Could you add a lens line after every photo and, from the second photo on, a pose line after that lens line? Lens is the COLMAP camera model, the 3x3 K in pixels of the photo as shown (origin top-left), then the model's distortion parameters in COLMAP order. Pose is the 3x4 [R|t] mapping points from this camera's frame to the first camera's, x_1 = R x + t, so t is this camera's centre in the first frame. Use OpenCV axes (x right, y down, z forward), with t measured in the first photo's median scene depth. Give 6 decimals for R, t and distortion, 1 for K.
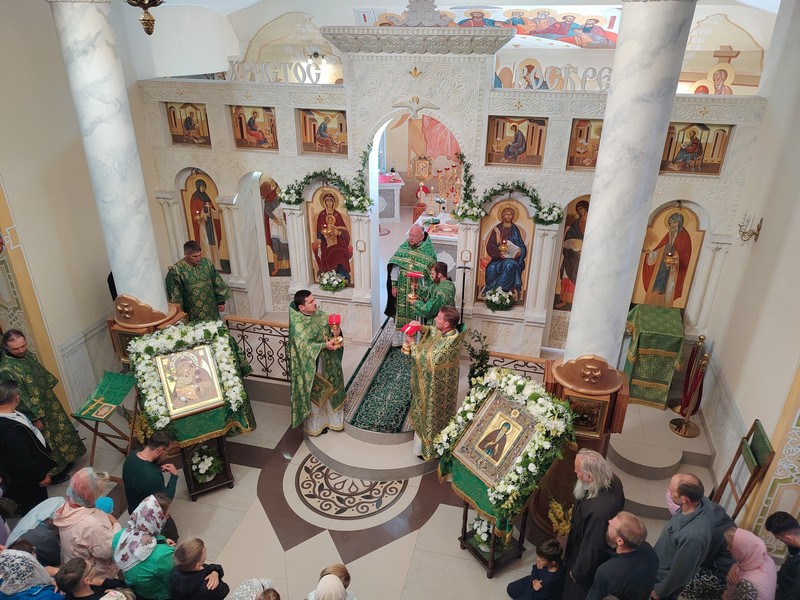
lens RADIAL K [[563.3, 0, 399.9], [0, 563.3, 295.3], [0, 0, 1]] dist [0.025526, -0.031302]
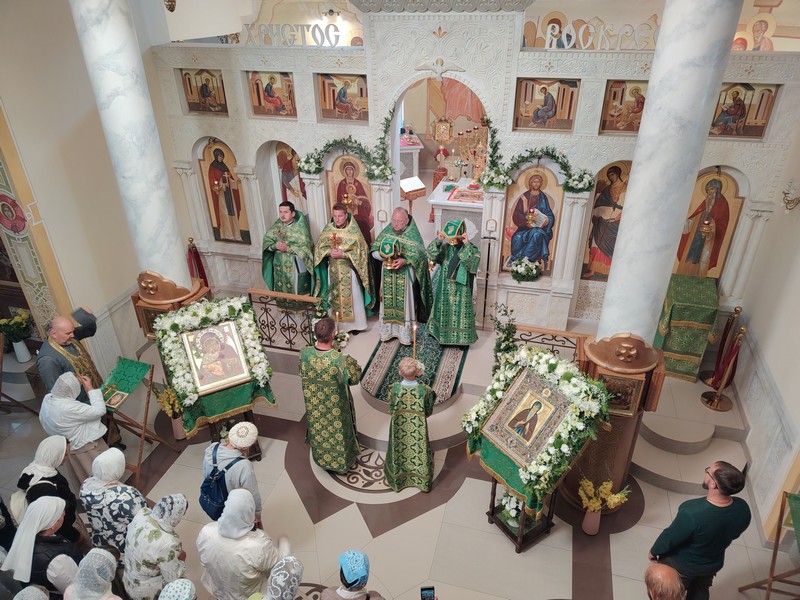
lens RADIAL K [[563.3, 0, 396.3], [0, 563.3, 295.8], [0, 0, 1]] dist [0.025526, -0.031302]
pose [[0.999457, -0.006050, -0.032390, -0.017024], [0.008335, 0.997449, 0.070898, -0.021198], [0.031879, -0.071130, 0.996958, 0.019266]]
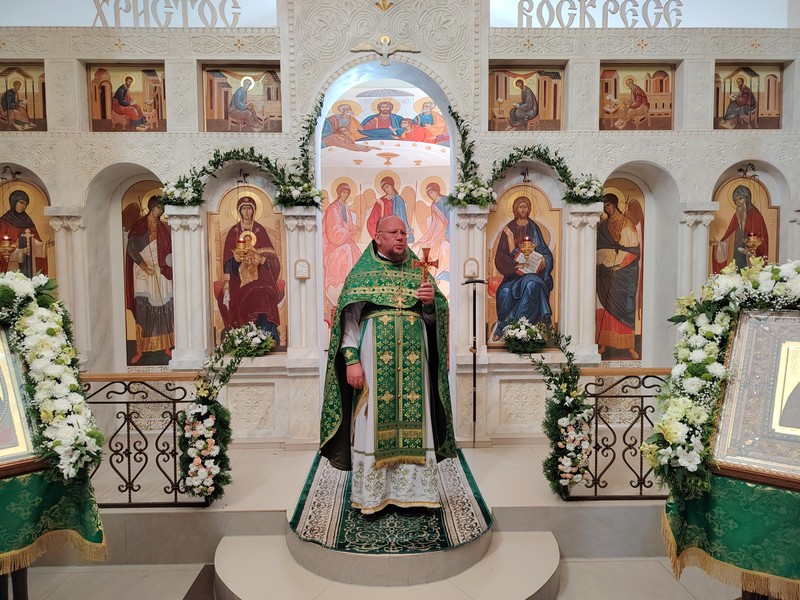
lens RADIAL K [[563.3, 0, 396.3], [0, 563.3, 302.9], [0, 0, 1]] dist [0.025526, -0.031302]
pose [[0.962938, -0.024742, 0.268584, -0.156356], [0.127672, 0.918974, -0.373077, 0.218181], [-0.237591, 0.393541, 0.888074, 0.497788]]
